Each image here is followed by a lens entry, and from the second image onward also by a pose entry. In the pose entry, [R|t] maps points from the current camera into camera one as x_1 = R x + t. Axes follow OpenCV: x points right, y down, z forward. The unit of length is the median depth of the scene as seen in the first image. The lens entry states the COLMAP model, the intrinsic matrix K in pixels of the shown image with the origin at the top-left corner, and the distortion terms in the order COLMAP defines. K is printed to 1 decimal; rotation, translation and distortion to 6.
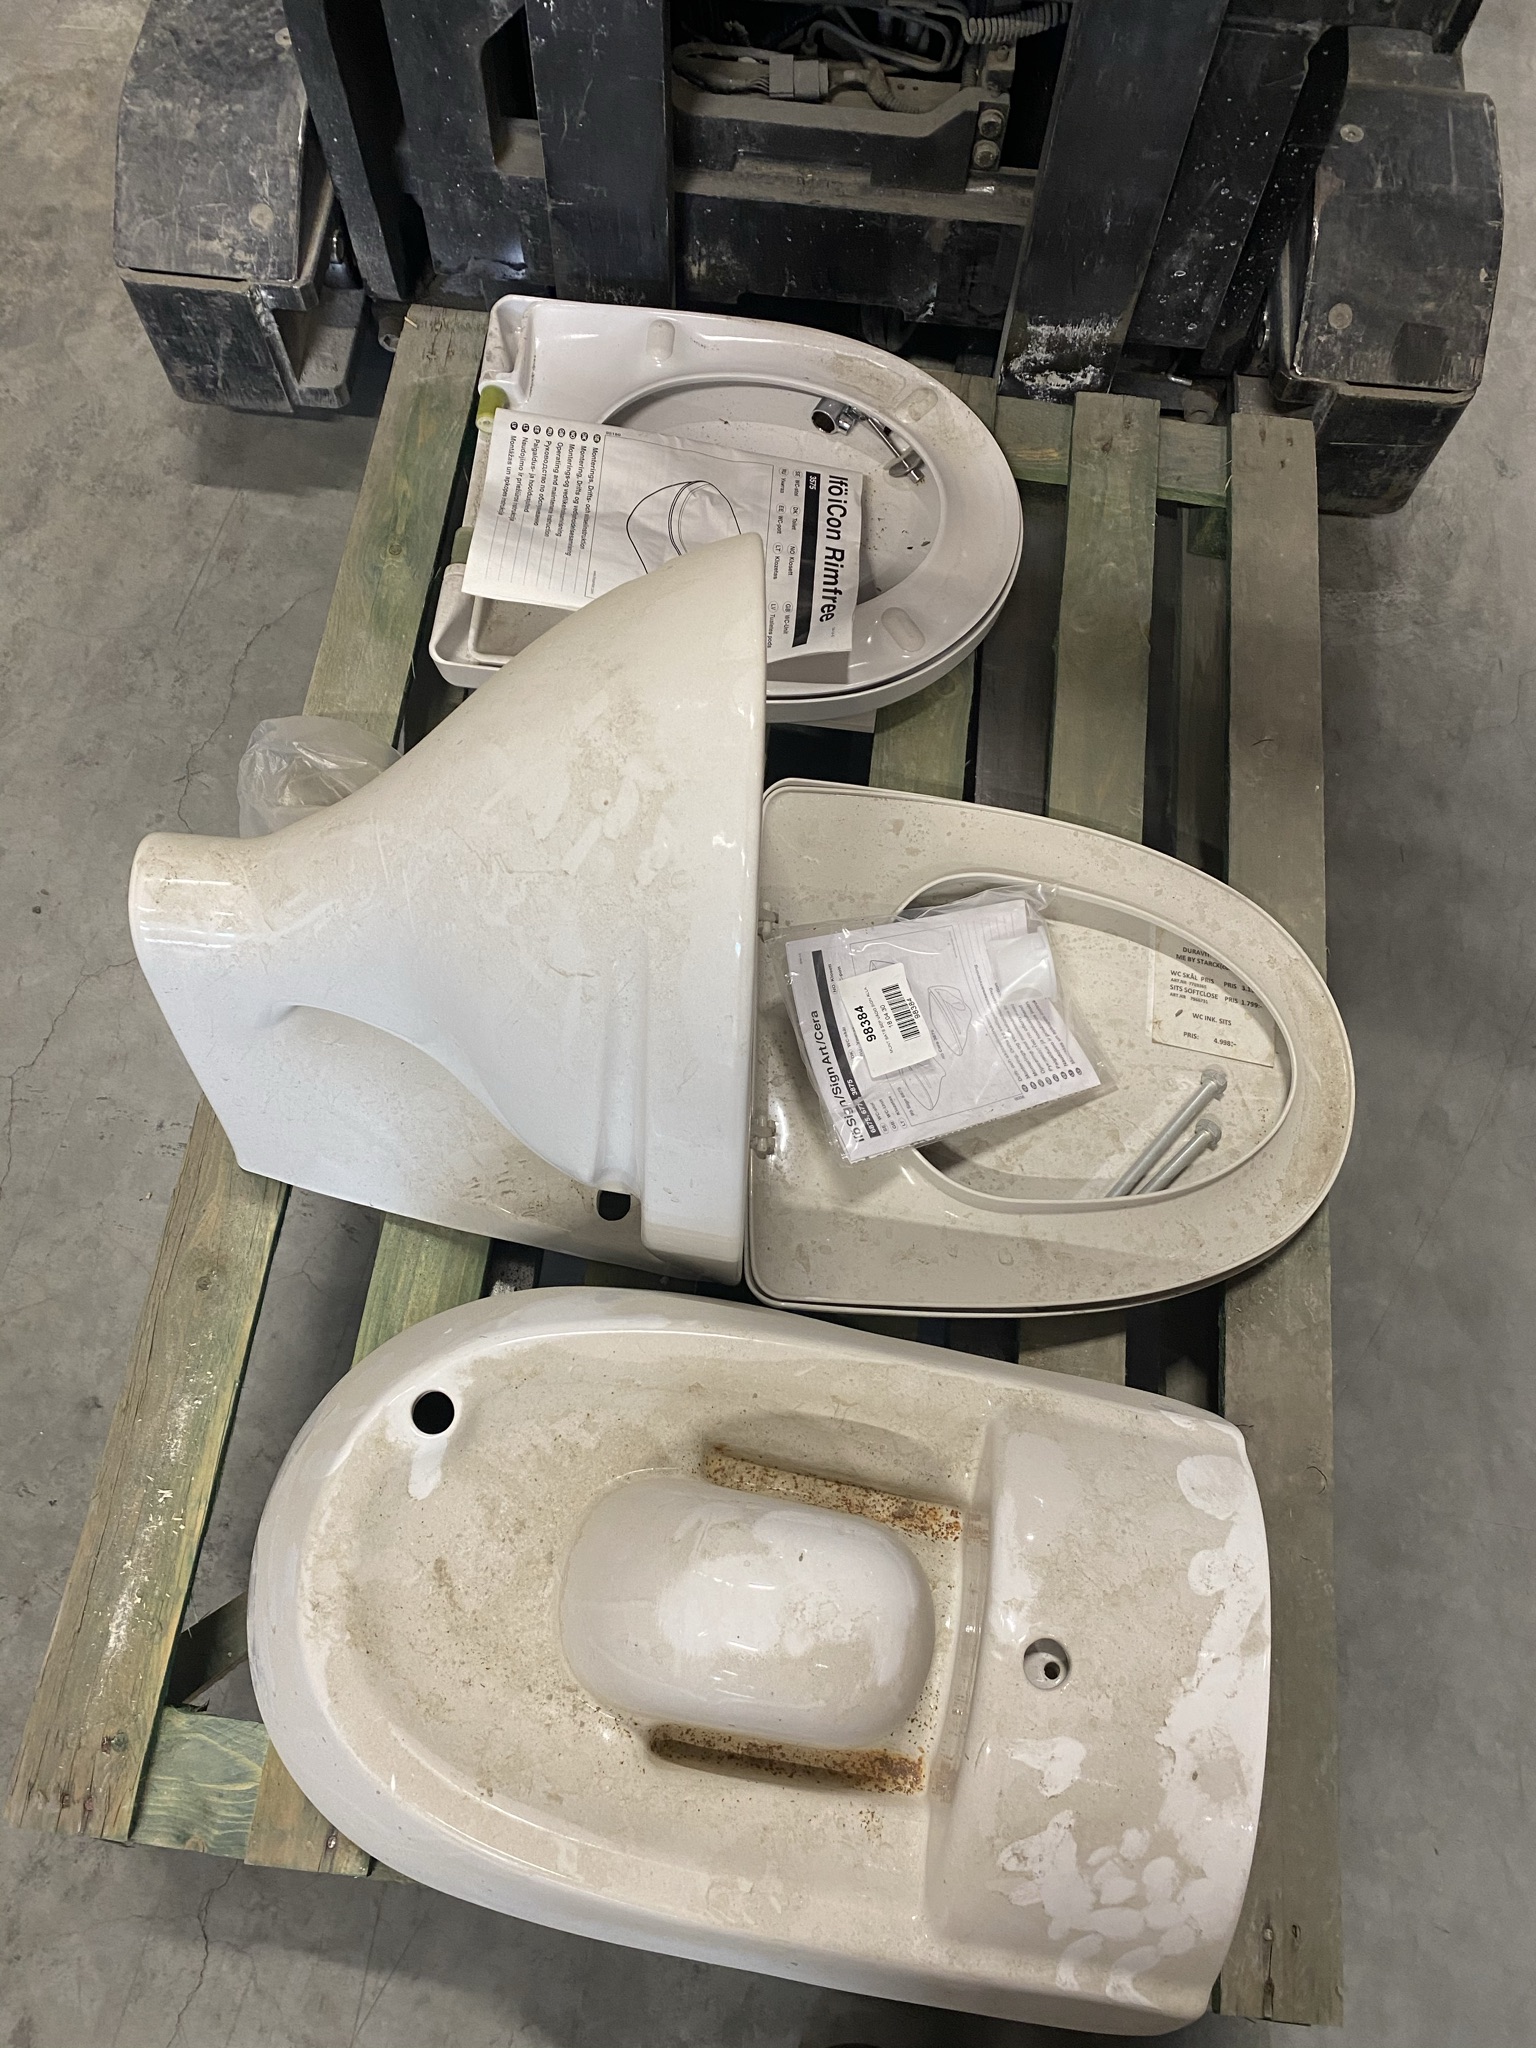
lens RADIAL K [[1611.6, 0, 758.6], [0, 1611.6, 991.5], [0, 0, 1]] dist [0.000834, 0.005261]
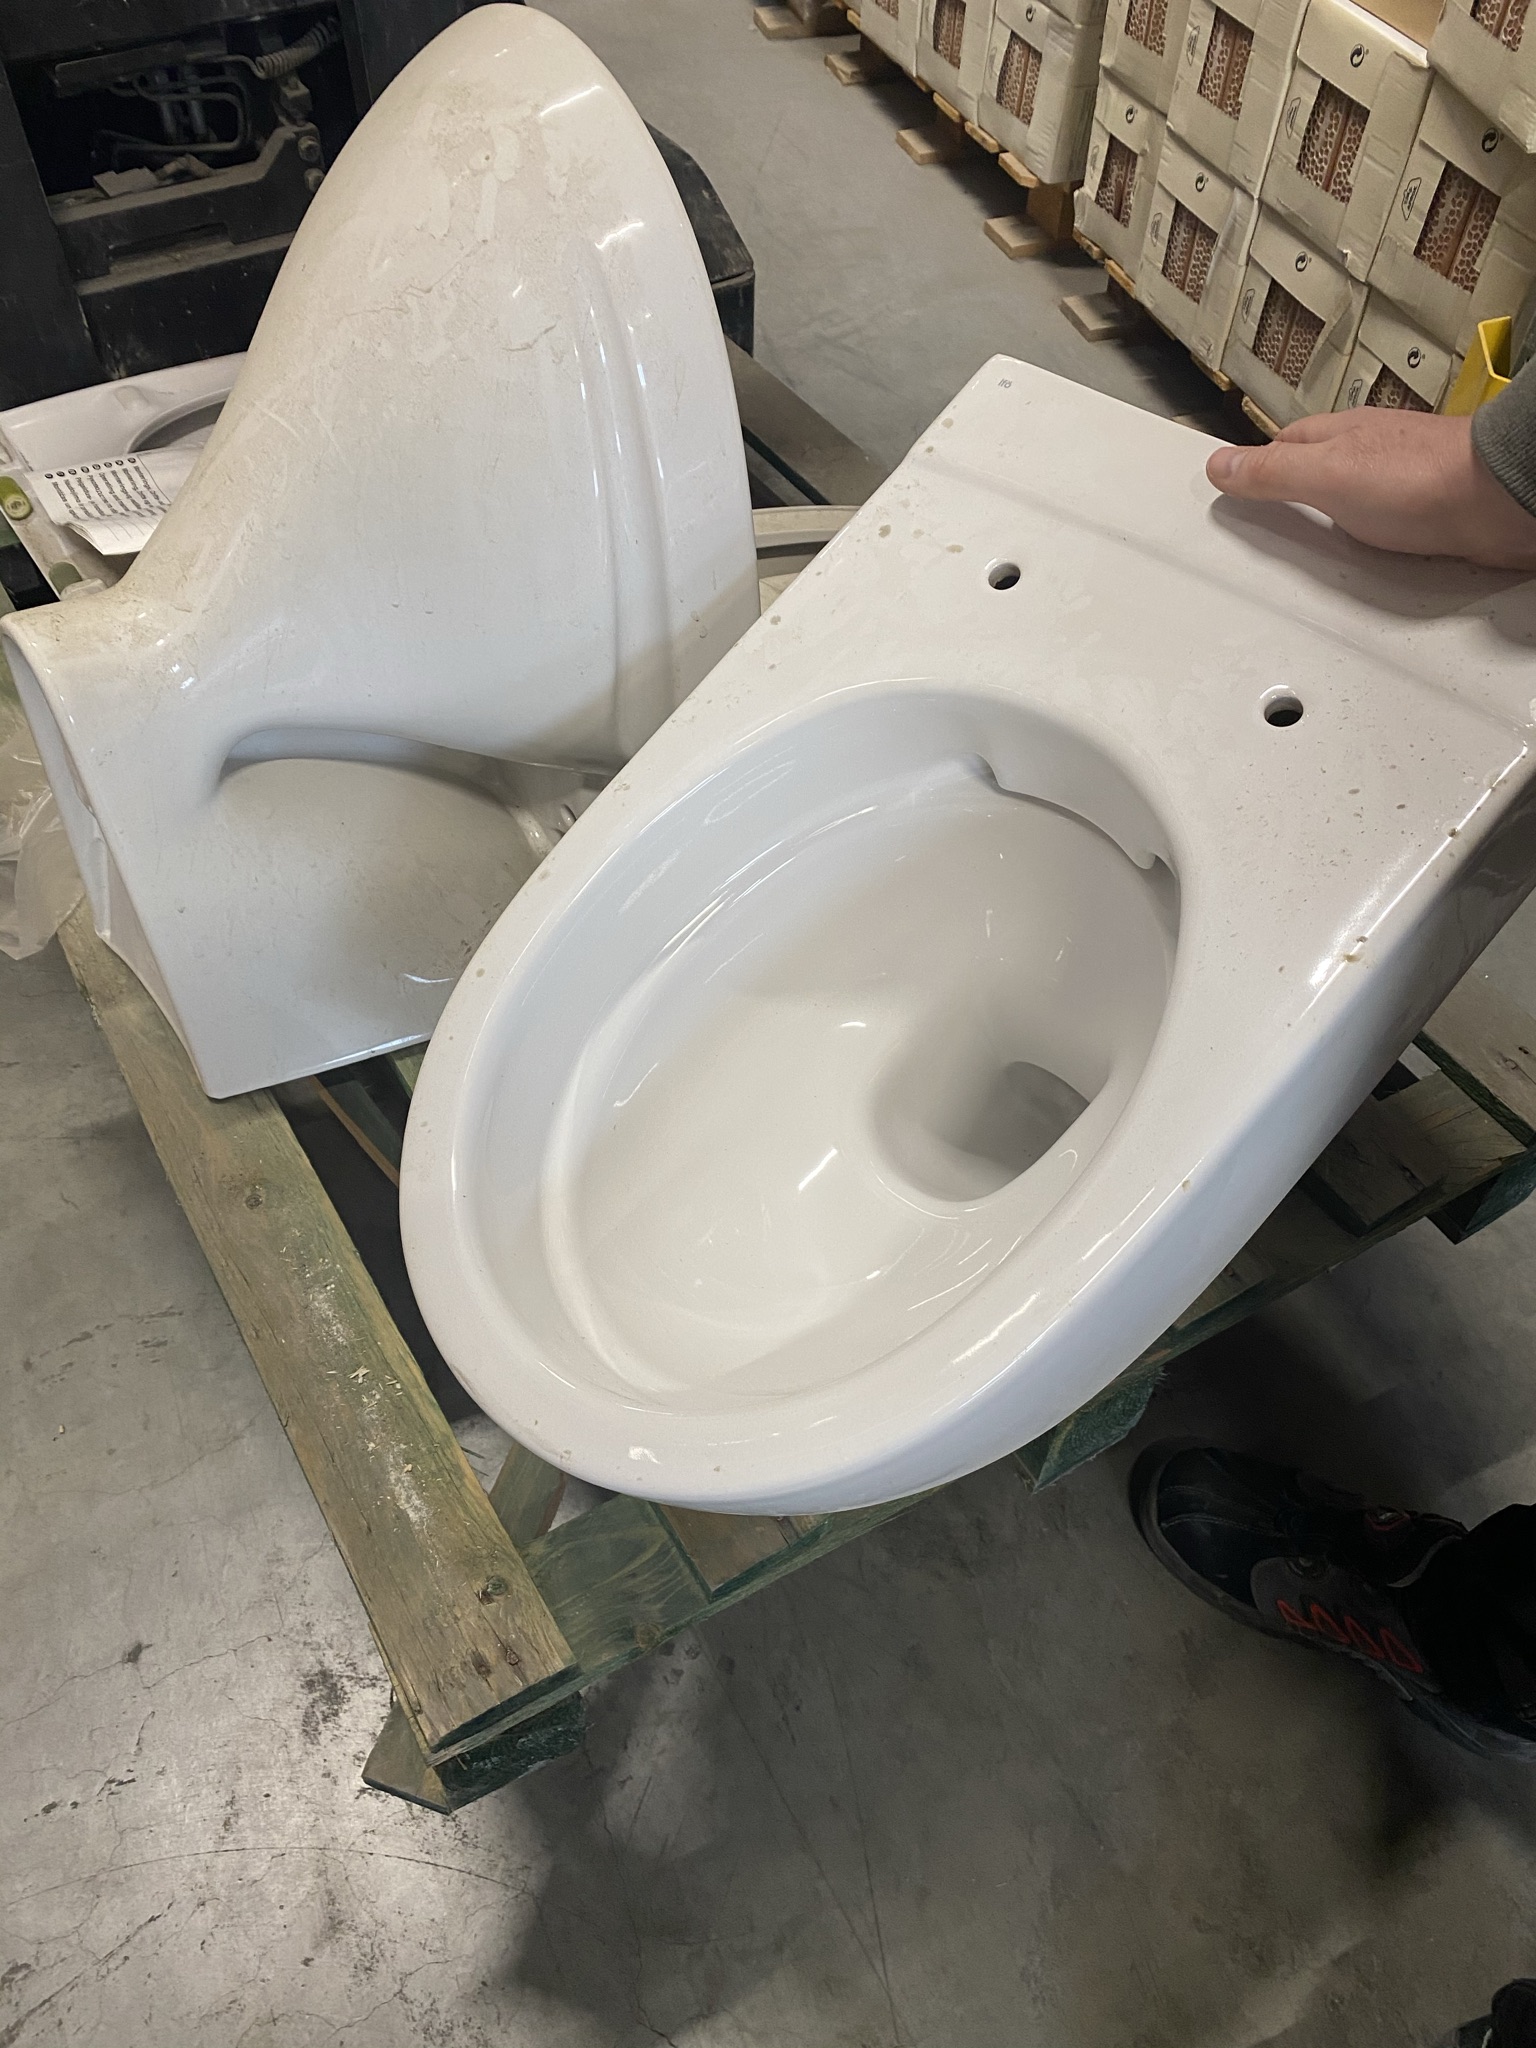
lens RADIAL K [[1595.9, 0, 771.1], [0, 1595.9, 991.7], [0, 0, 1]] dist [0.044343, -0.078180]
pose [[0.781533, -0.484003, 0.393633, -0.355919], [0.579891, 0.796276, -0.172253, 0.345586], [-0.230069, 0.362886, 0.902985, 0.108698]]
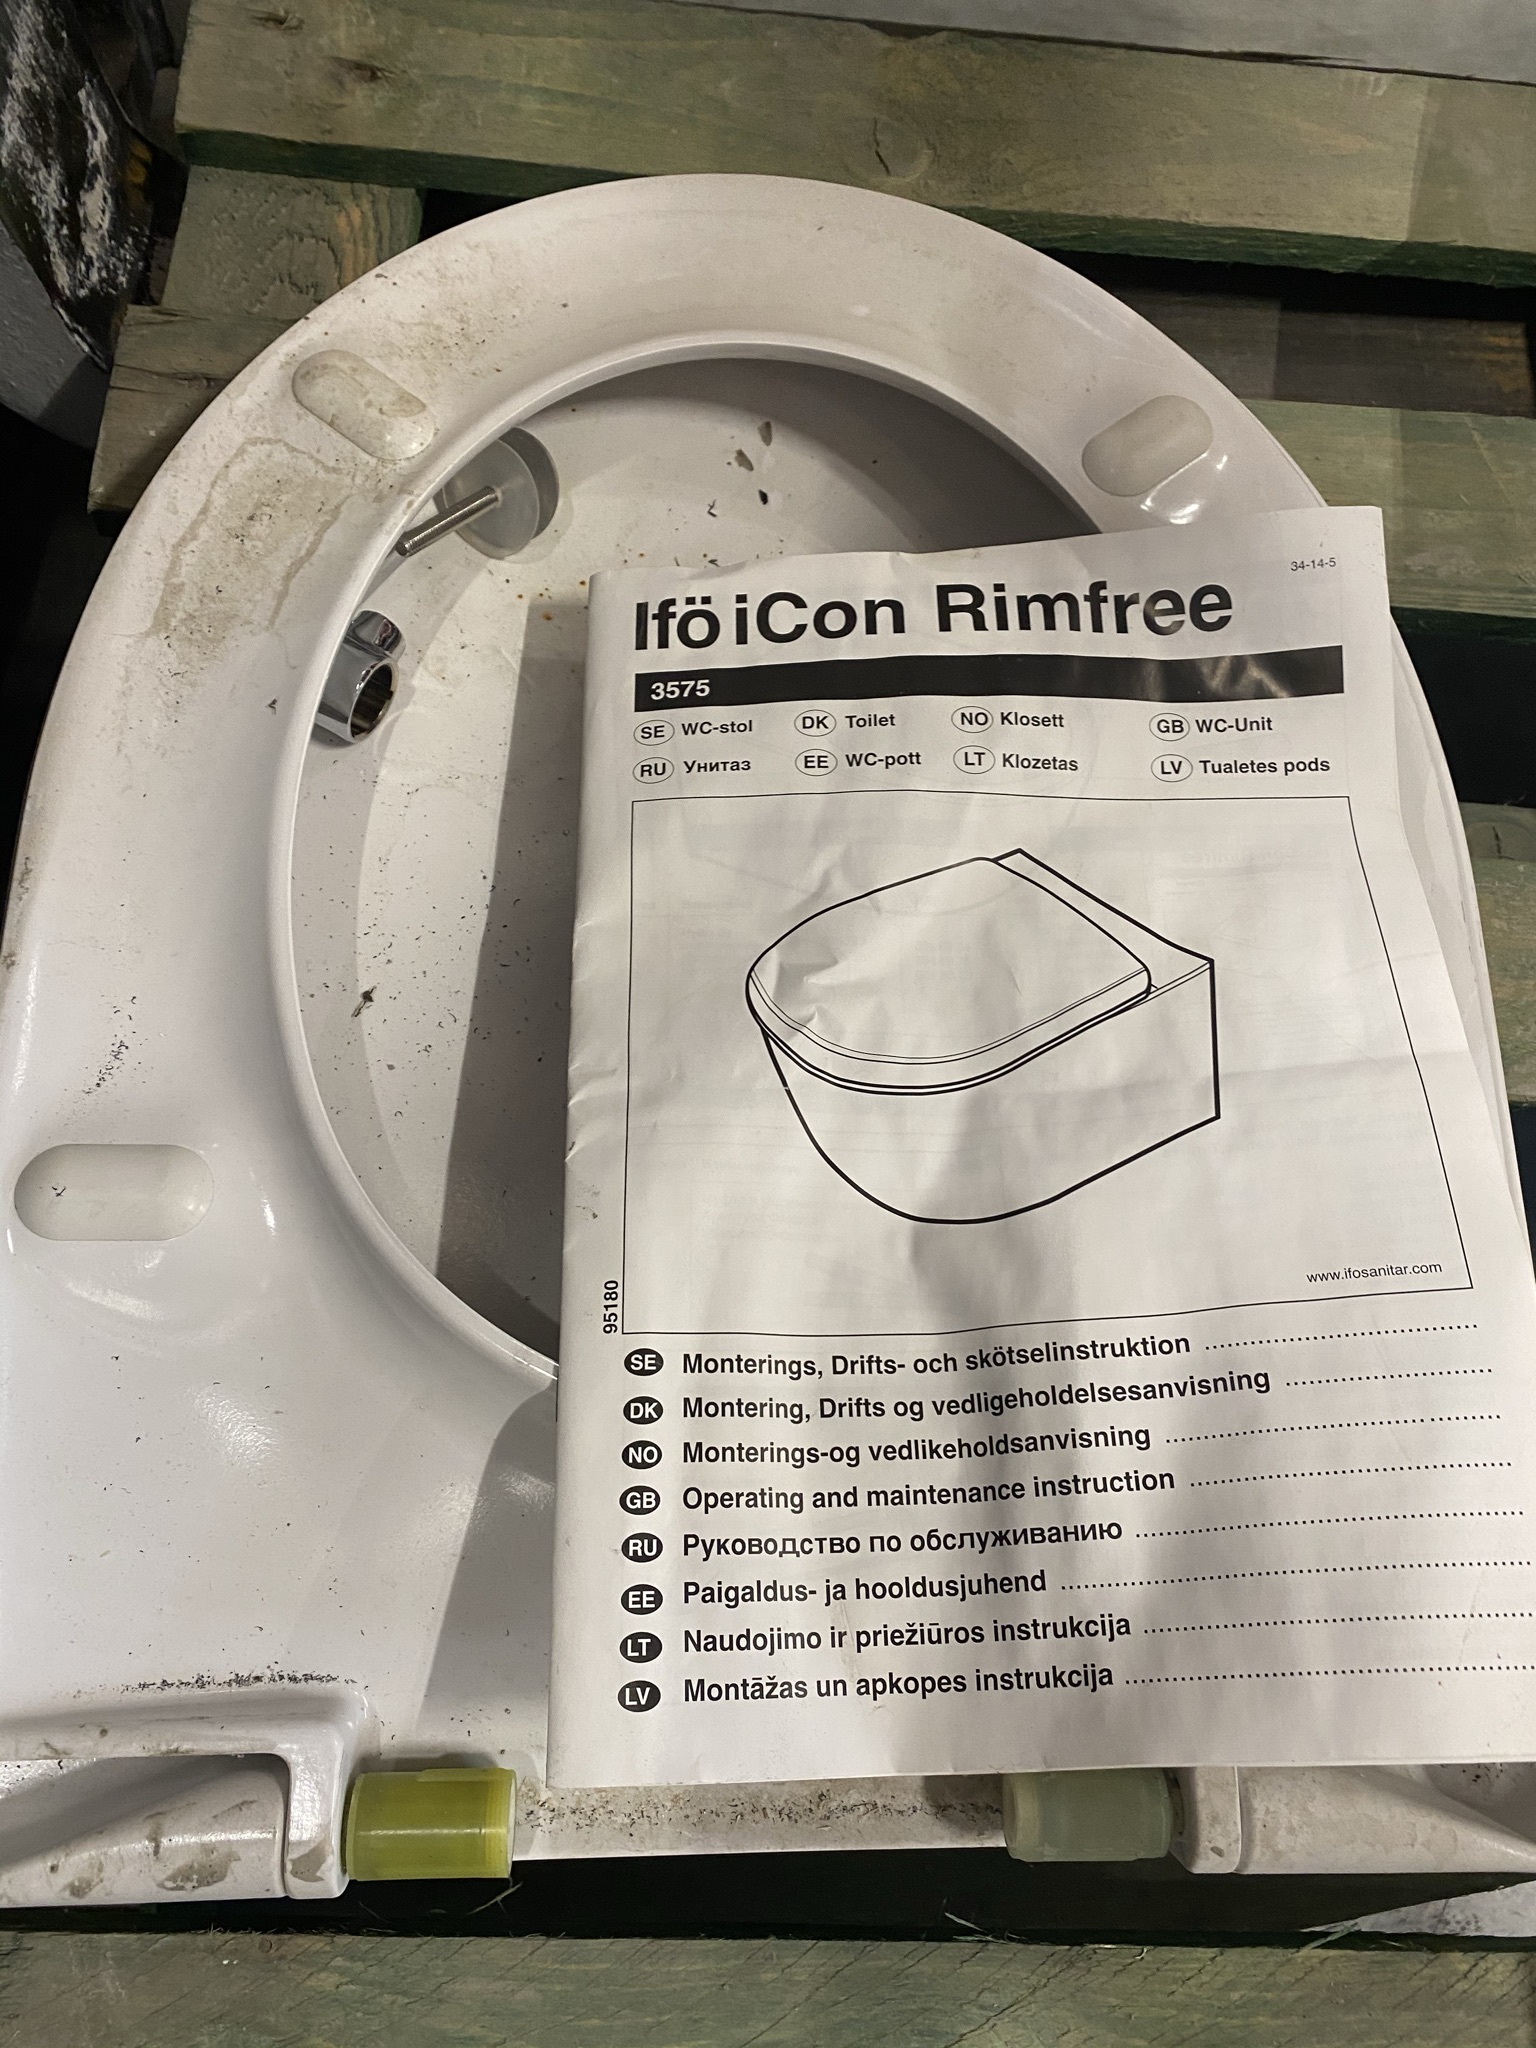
lens RADIAL K [[1587.2, 0, 782.9], [0, 1587.2, 1015.1], [0, 0, 1]] dist [0.053281, -0.087168]
pose [[-0.081541, -0.965920, 0.245662, -0.113881], [0.900145, 0.034448, 0.434227, -0.450183], [-0.427891, 0.256539, 0.866659, 0.758882]]
